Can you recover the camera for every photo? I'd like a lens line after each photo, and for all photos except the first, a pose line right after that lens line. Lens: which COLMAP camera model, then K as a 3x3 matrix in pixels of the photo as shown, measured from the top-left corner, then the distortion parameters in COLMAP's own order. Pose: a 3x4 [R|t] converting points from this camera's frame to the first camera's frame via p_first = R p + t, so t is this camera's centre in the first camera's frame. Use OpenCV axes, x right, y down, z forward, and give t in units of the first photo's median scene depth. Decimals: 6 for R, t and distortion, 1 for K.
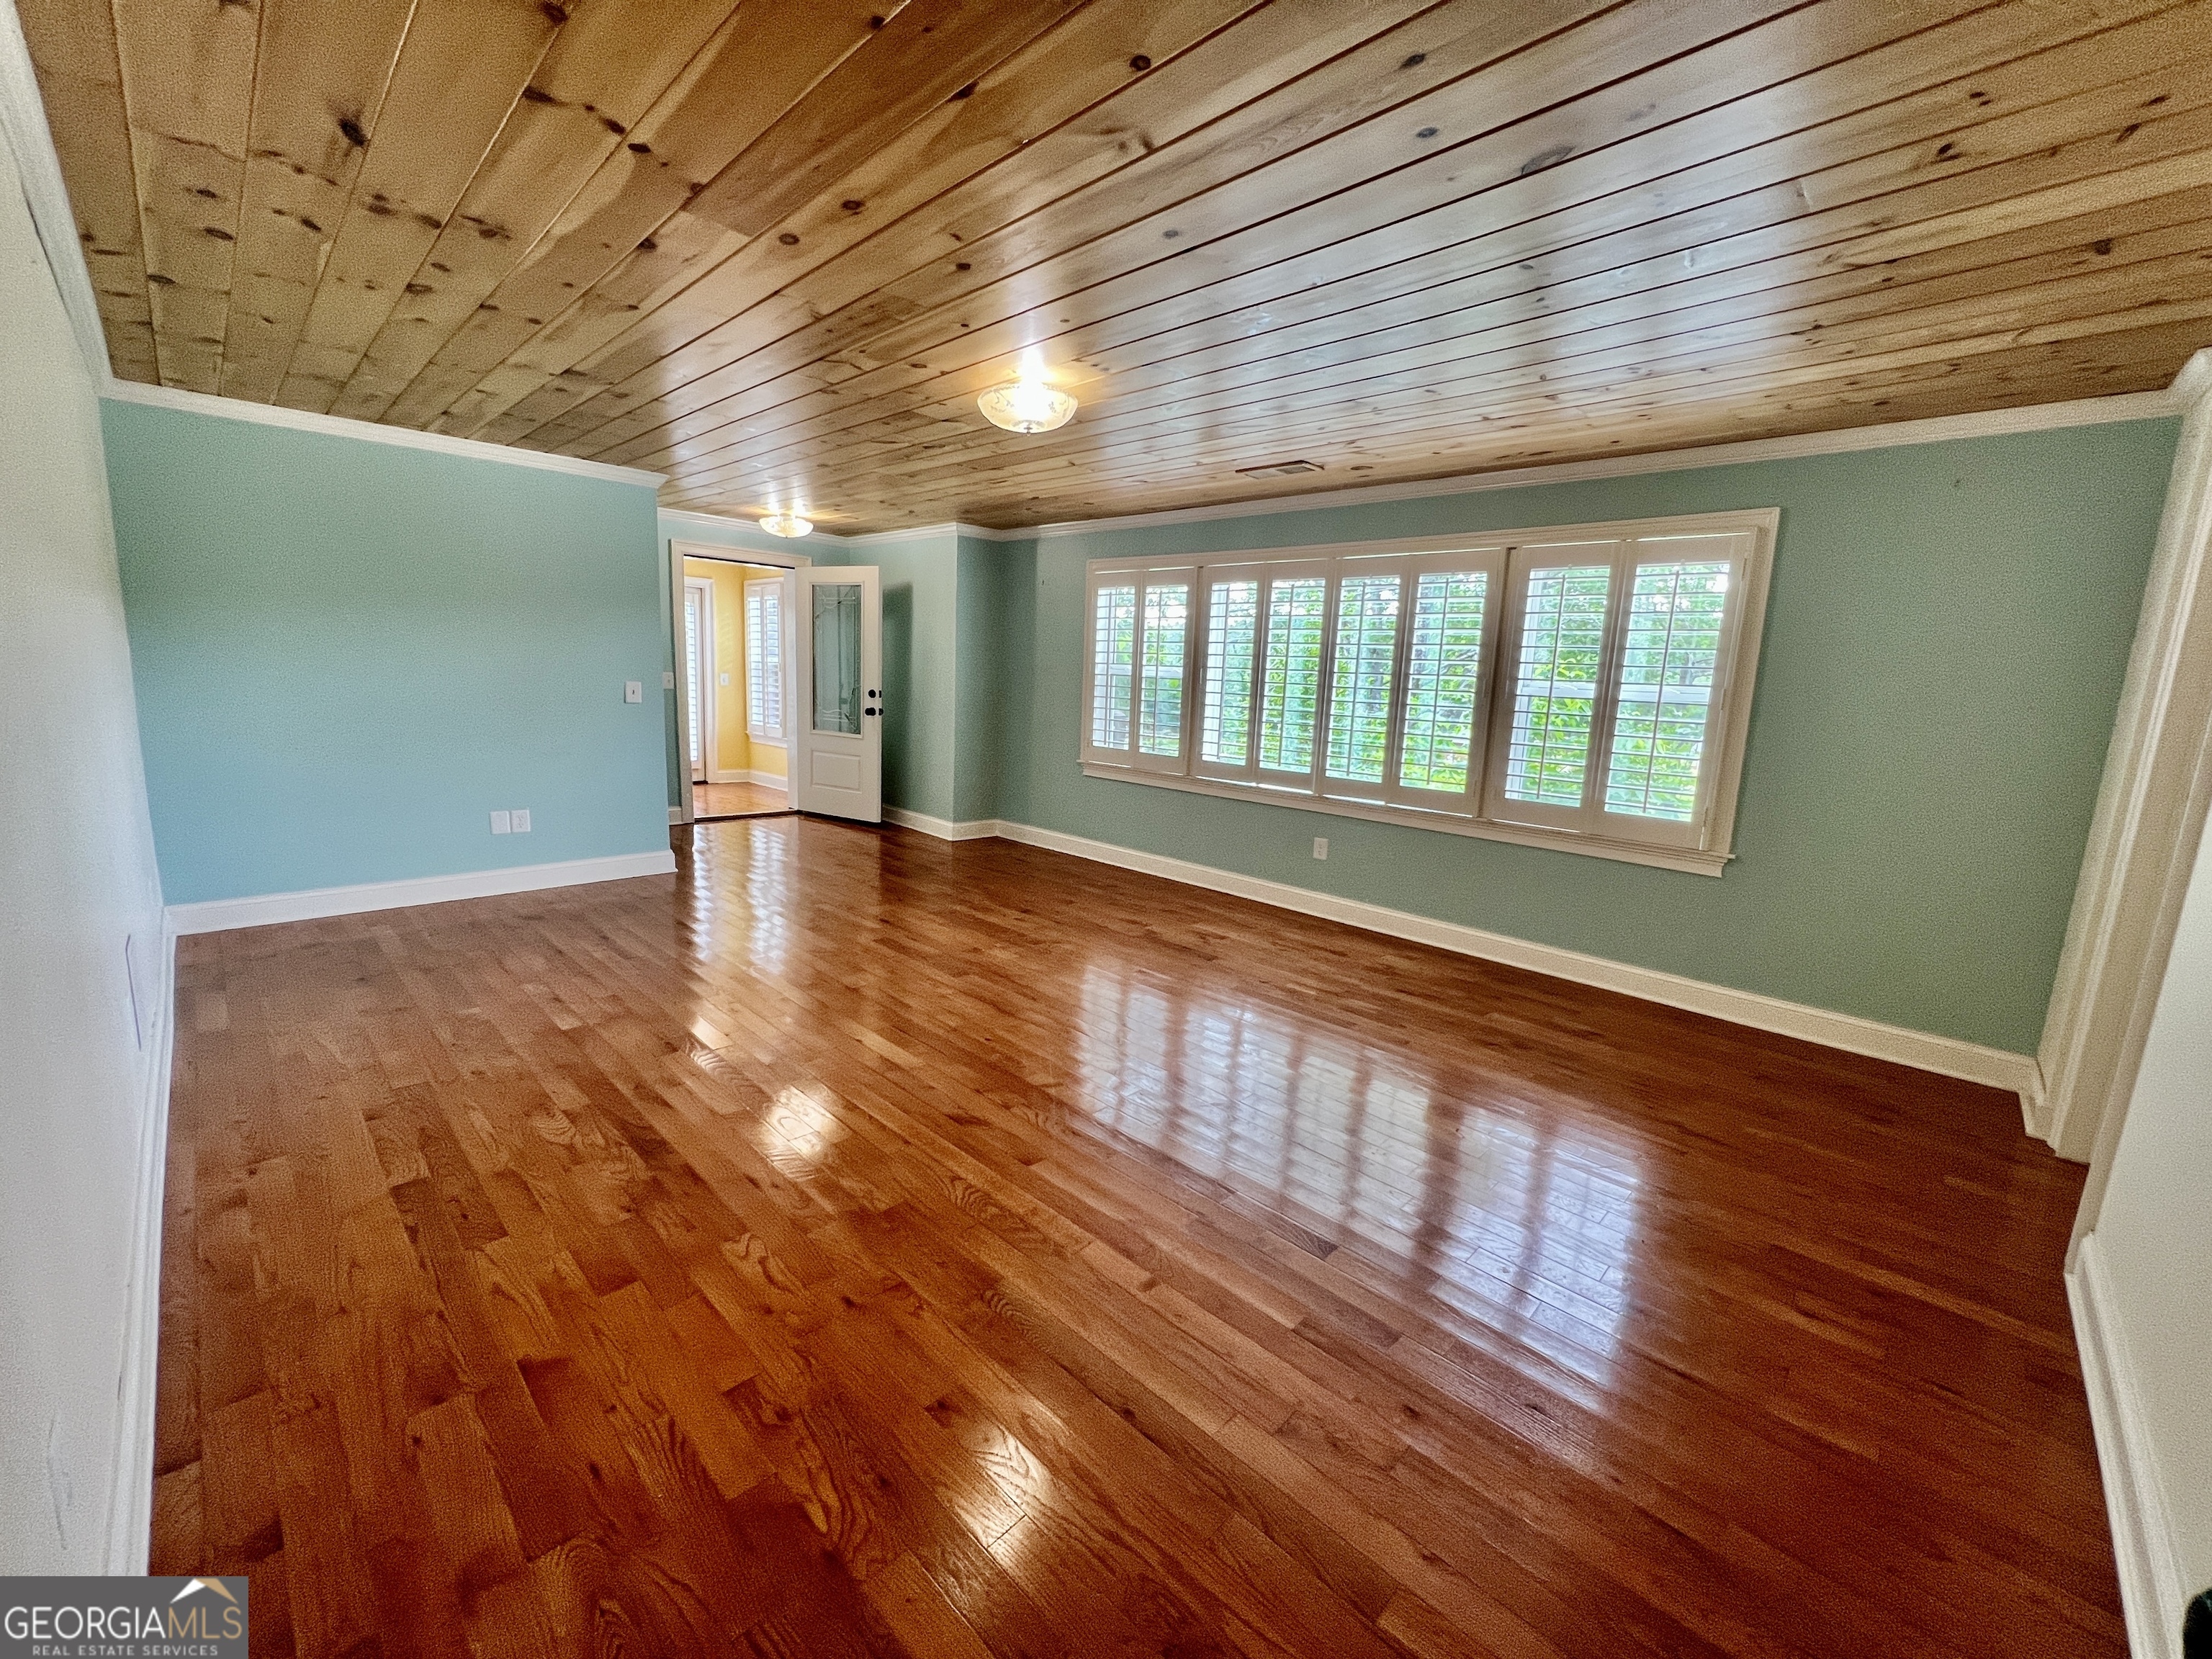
lens RADIAL K [[888.1, 0, 1105.4], [0, 888.1, 822.1], [0, 0, 1]] dist [-0.002399, -0.000329]
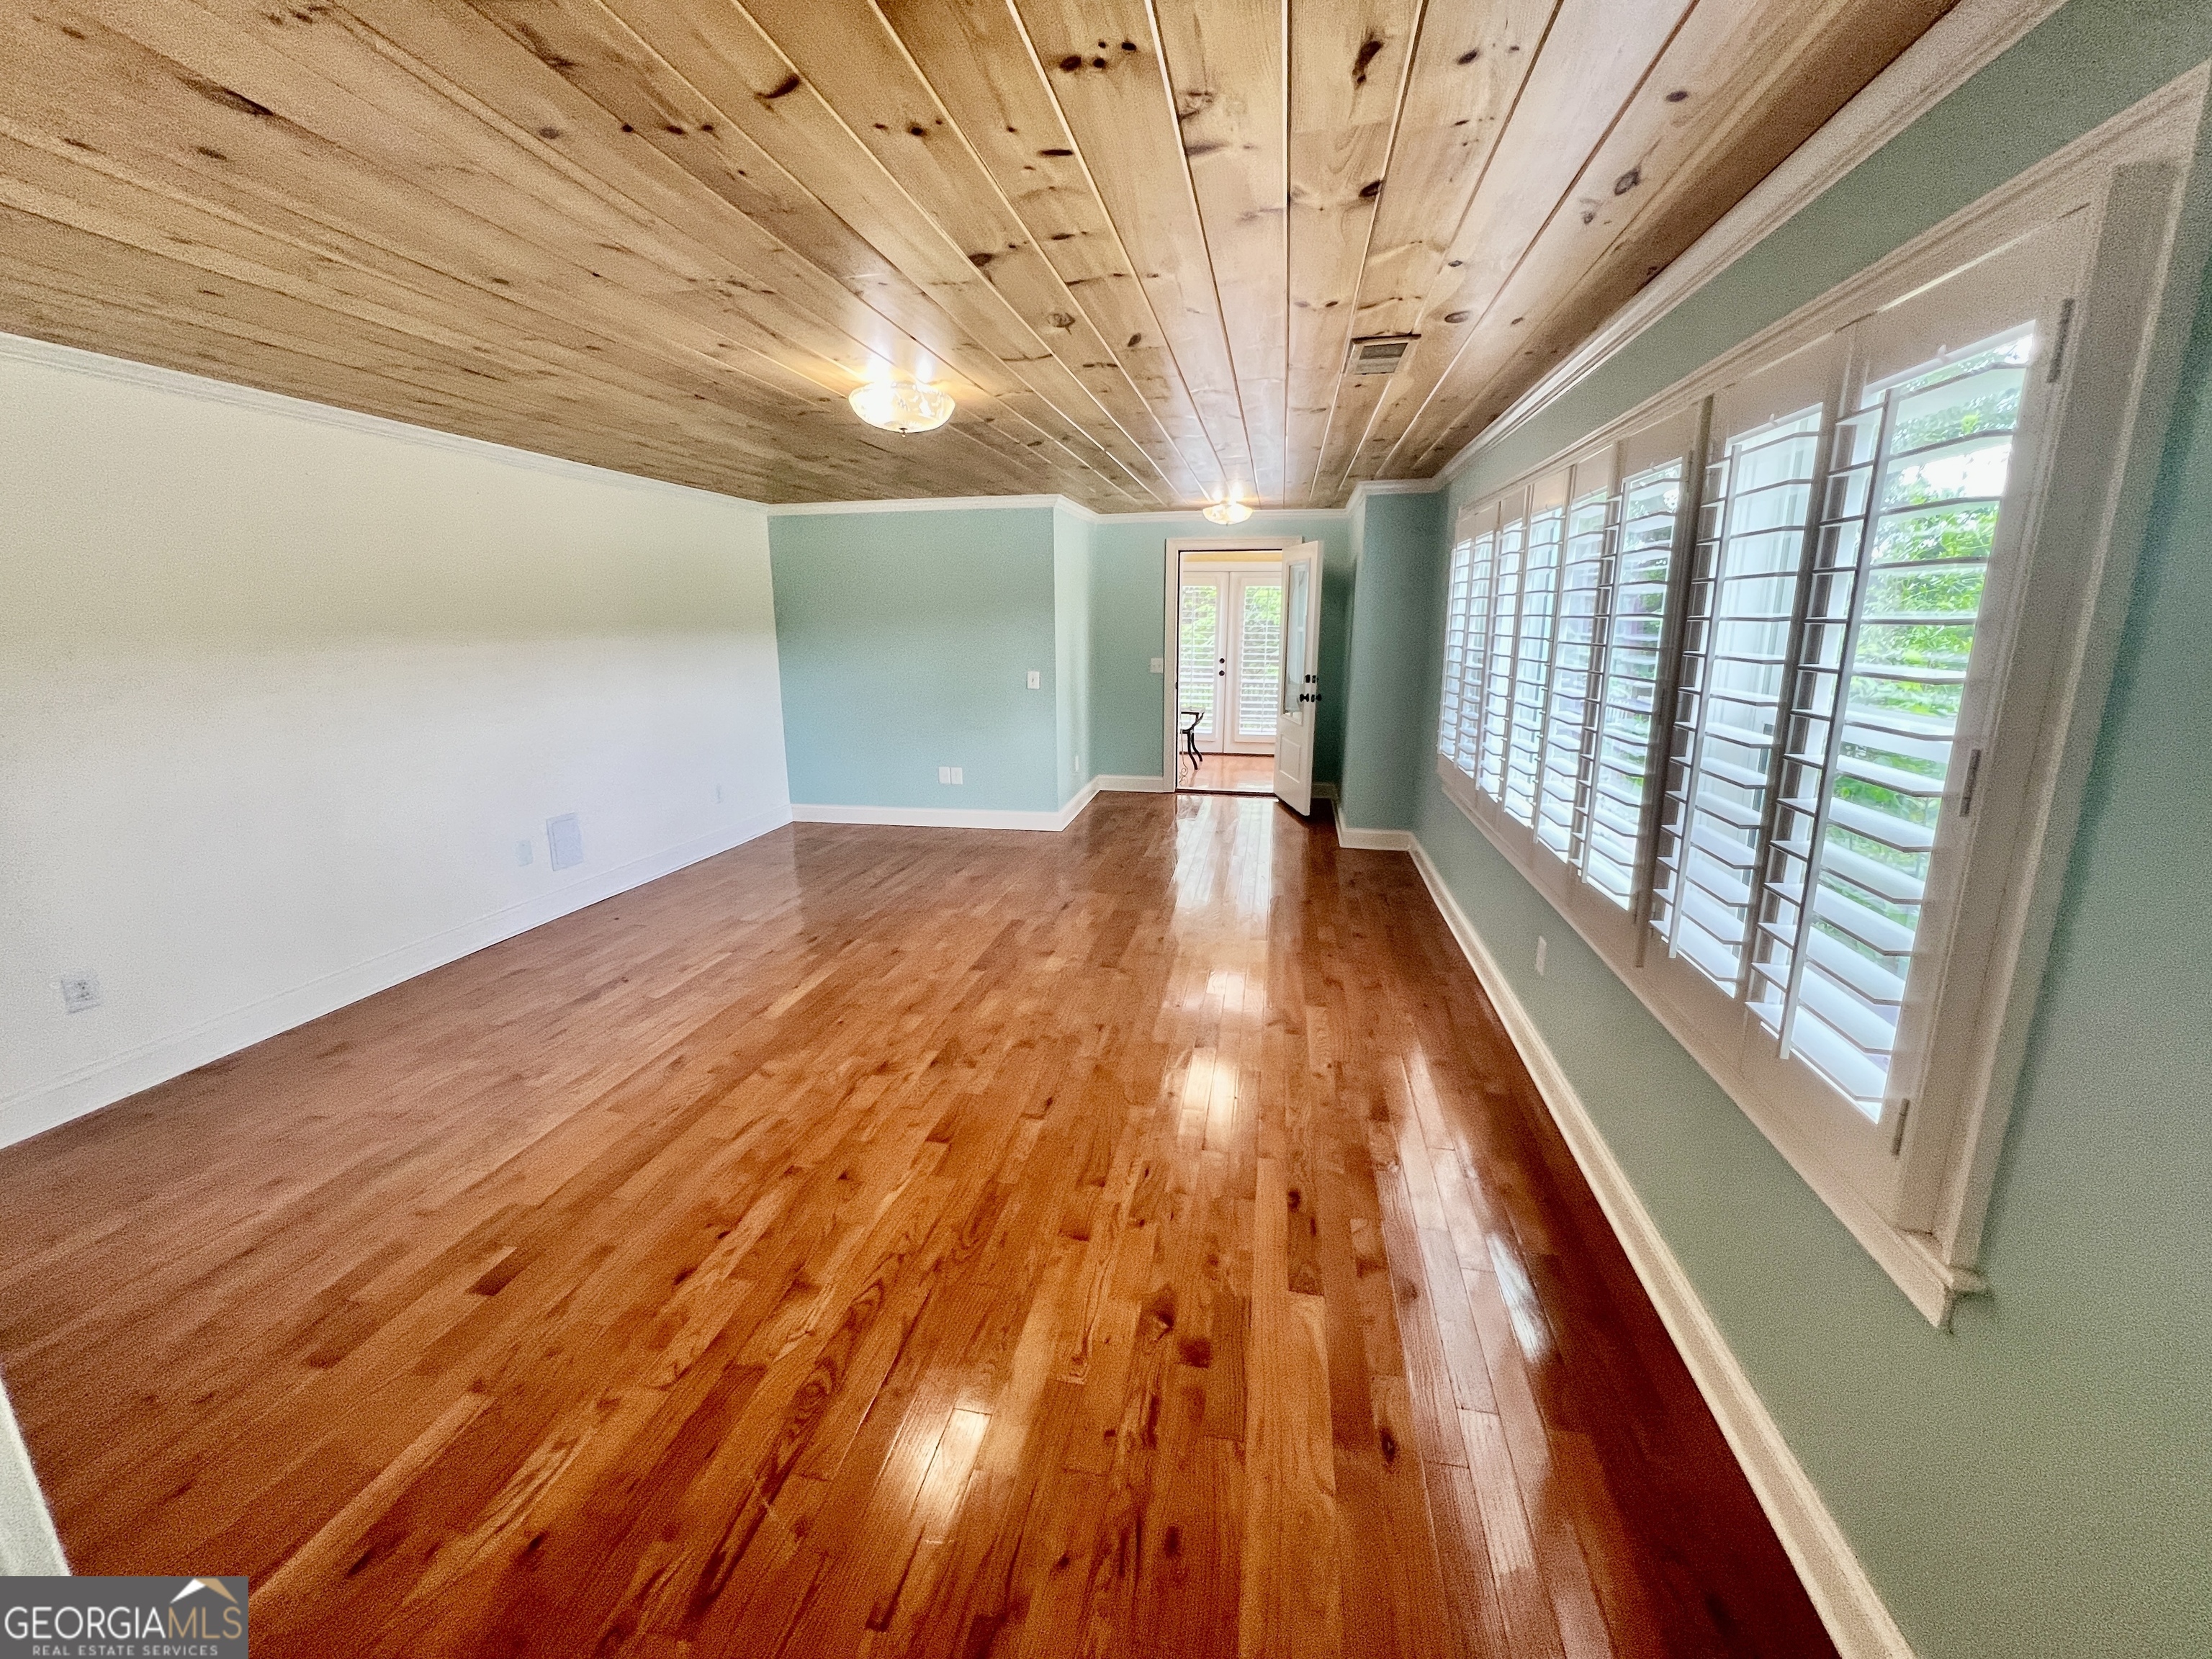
lens RADIAL K [[888.1, 0, 1093.6], [0, 888.1, 821.5], [0, 0, 1]] dist [-0.002399, -0.000329]
pose [[0.546265, 0.143443, -0.825239, 0.759684], [-0.110544, 0.988956, 0.098726, -0.116270], [0.830286, 0.037294, 0.556088, 0.551871]]
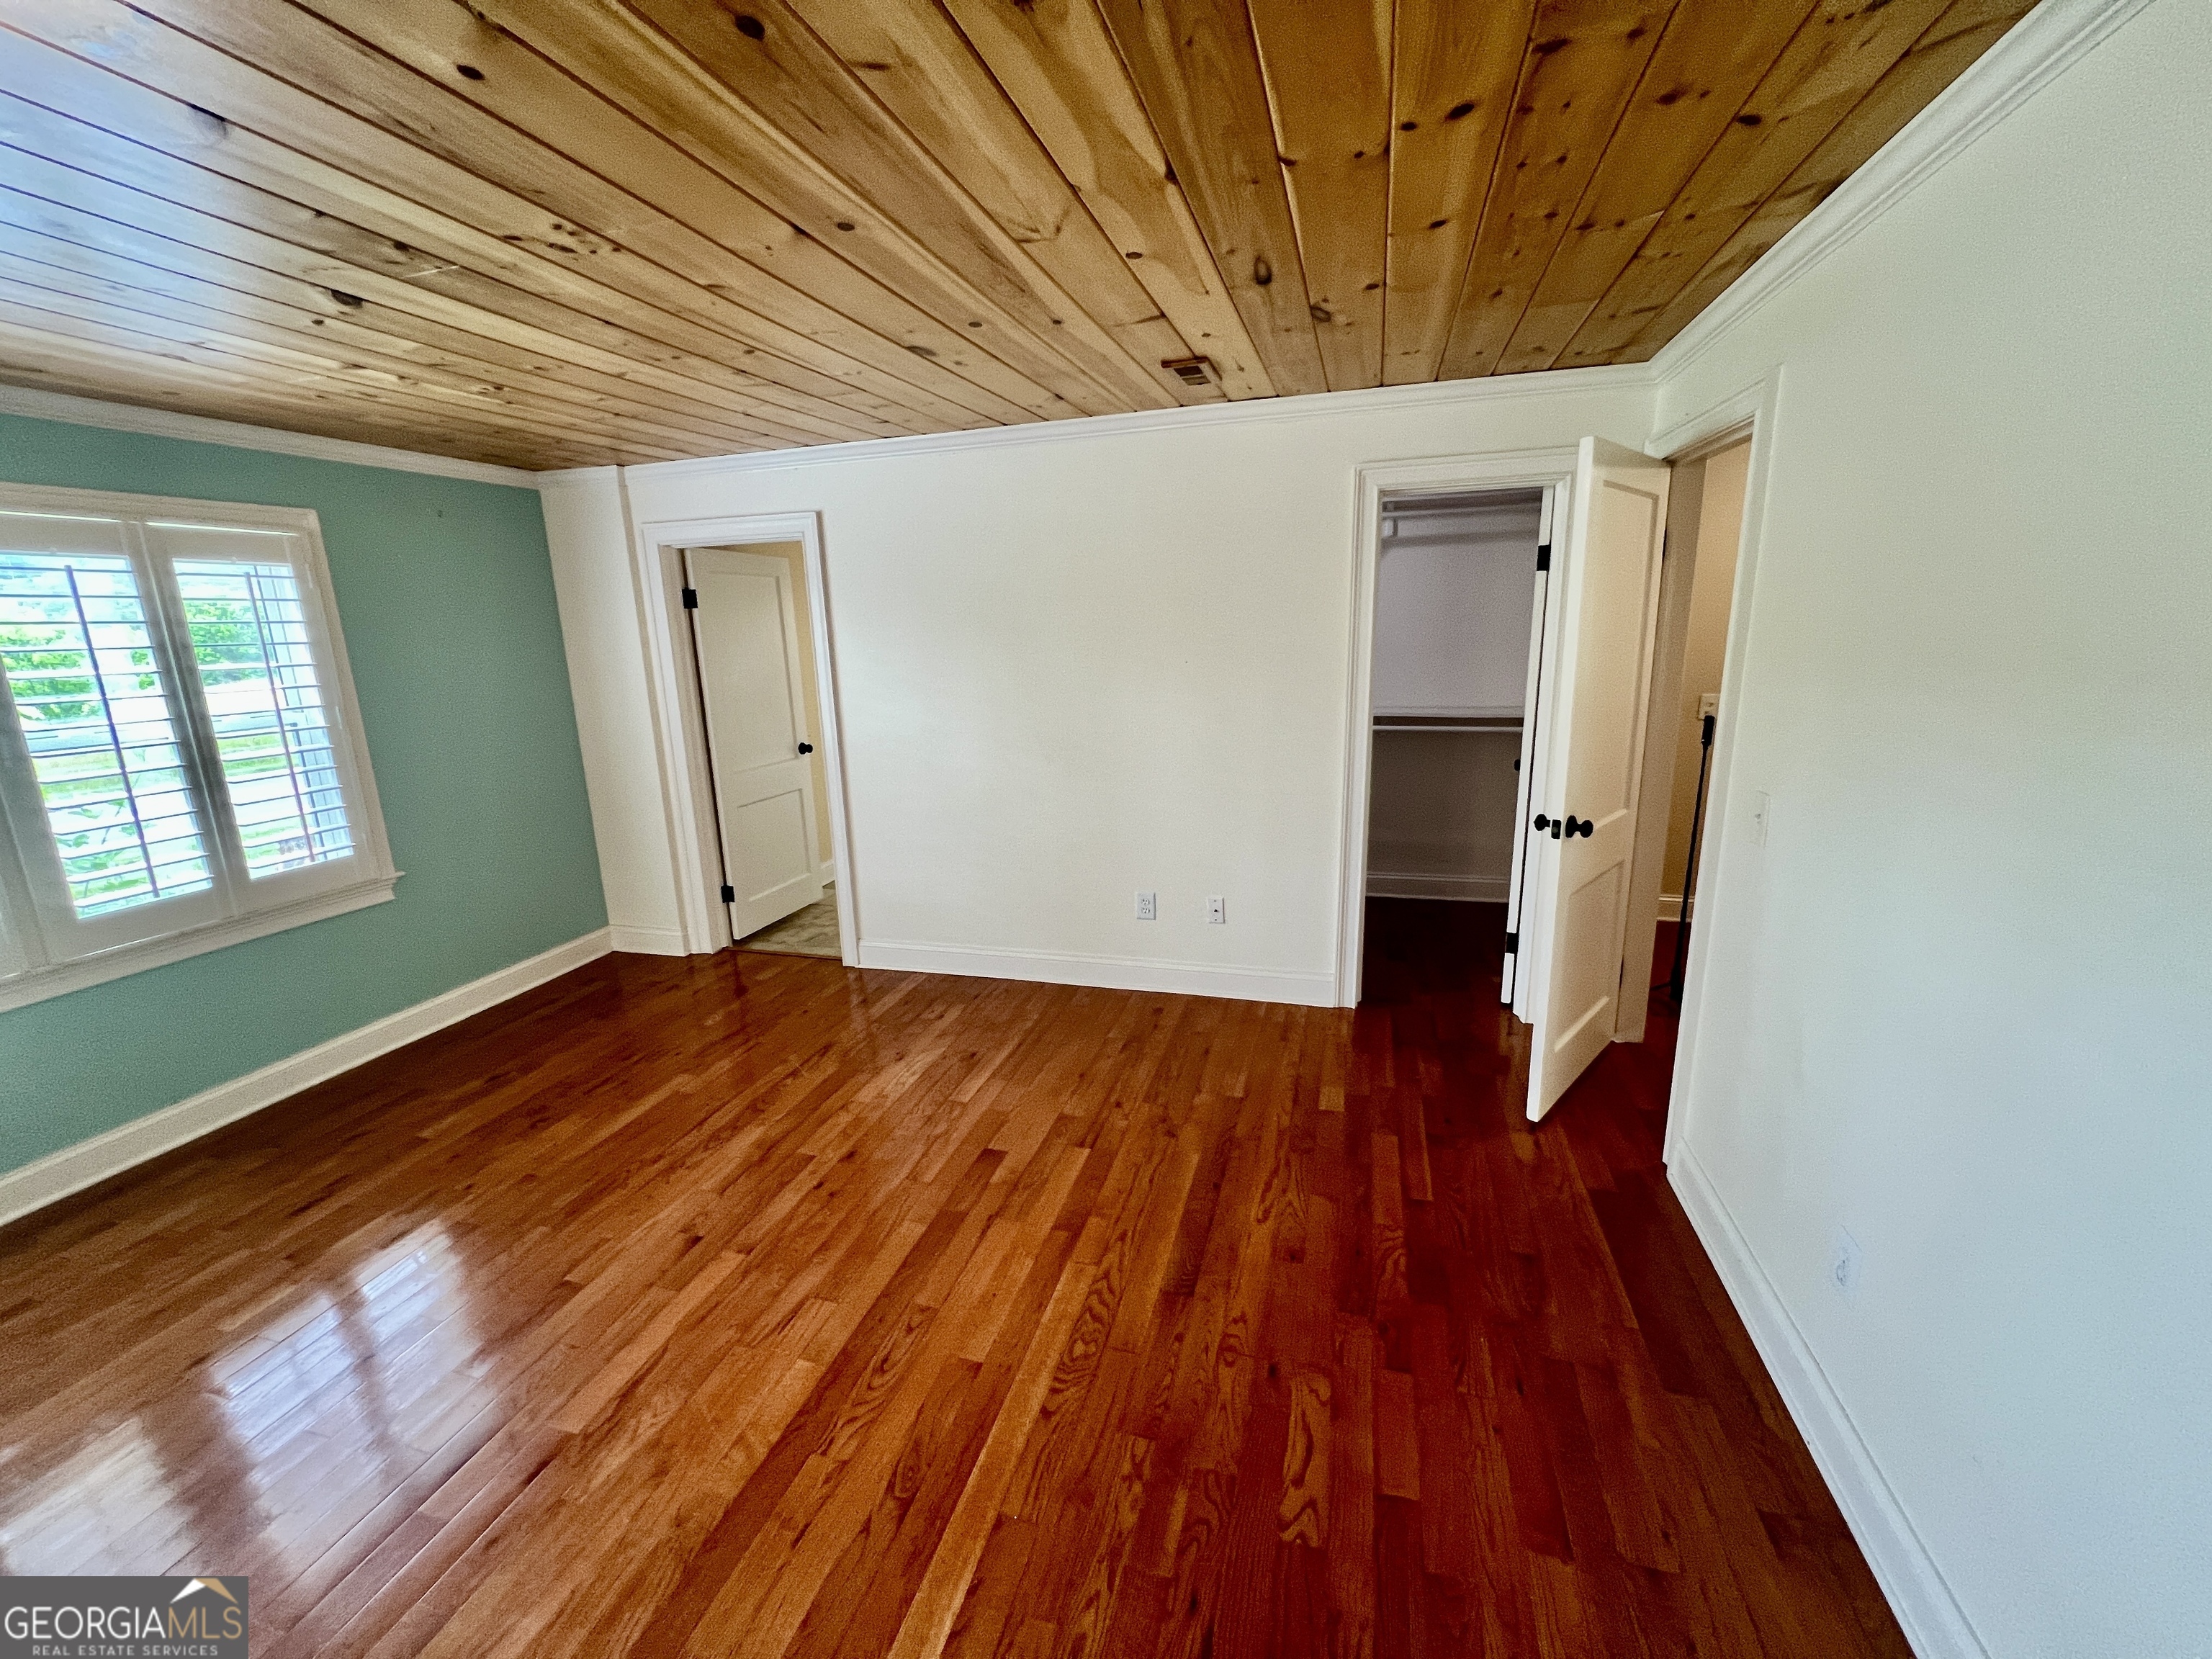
lens RADIAL K [[884.2, 0, 1103.8], [0, 884.2, 824.5], [0, 0, 1]] dist [-0.005034, 0.000230]
pose [[-0.476646, -0.226209, 0.849493, -0.458192], [0.153338, 0.930119, 0.333716, -0.210349], [-0.865619, 0.289324, -0.408651, 0.695321]]
